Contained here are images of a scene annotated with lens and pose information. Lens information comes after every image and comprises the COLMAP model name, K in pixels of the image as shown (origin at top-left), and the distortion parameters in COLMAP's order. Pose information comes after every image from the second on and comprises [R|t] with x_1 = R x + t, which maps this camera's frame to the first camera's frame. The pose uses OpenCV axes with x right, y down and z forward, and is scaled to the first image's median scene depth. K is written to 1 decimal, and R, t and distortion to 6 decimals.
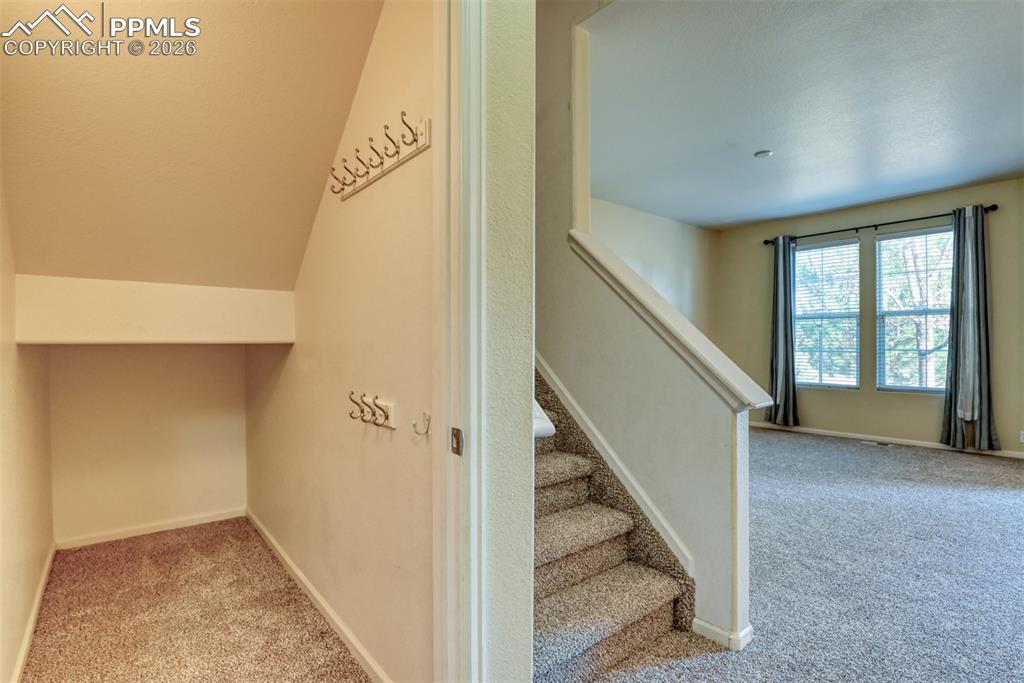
lens RADIAL K [[506.1, 0, 513.5], [0, 506.1, 344.3], [0, 0, 1]] dist [-0.017588, -0.007037]
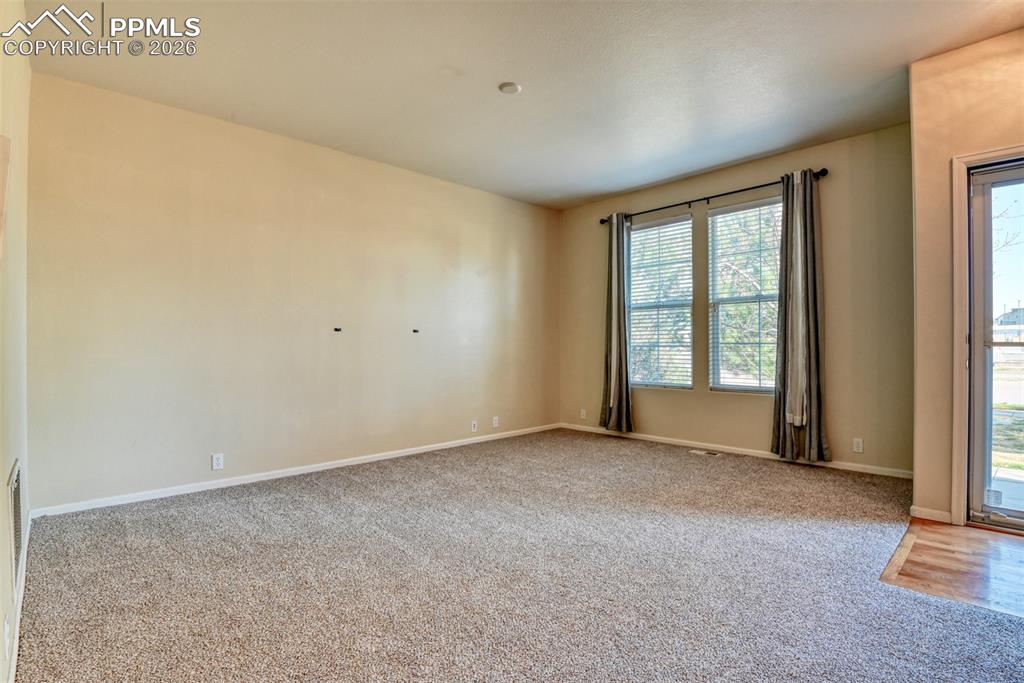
lens RADIAL K [[506.1, 0, 506.0], [0, 506.1, 344.3], [0, 0, 1]] dist [-0.017588, -0.007037]
pose [[0.997111, -0.002353, 0.075925, 0.326165], [0.002512, 0.999995, -0.002001, 0.014563], [-0.075920, 0.002186, 0.997112, 0.169037]]
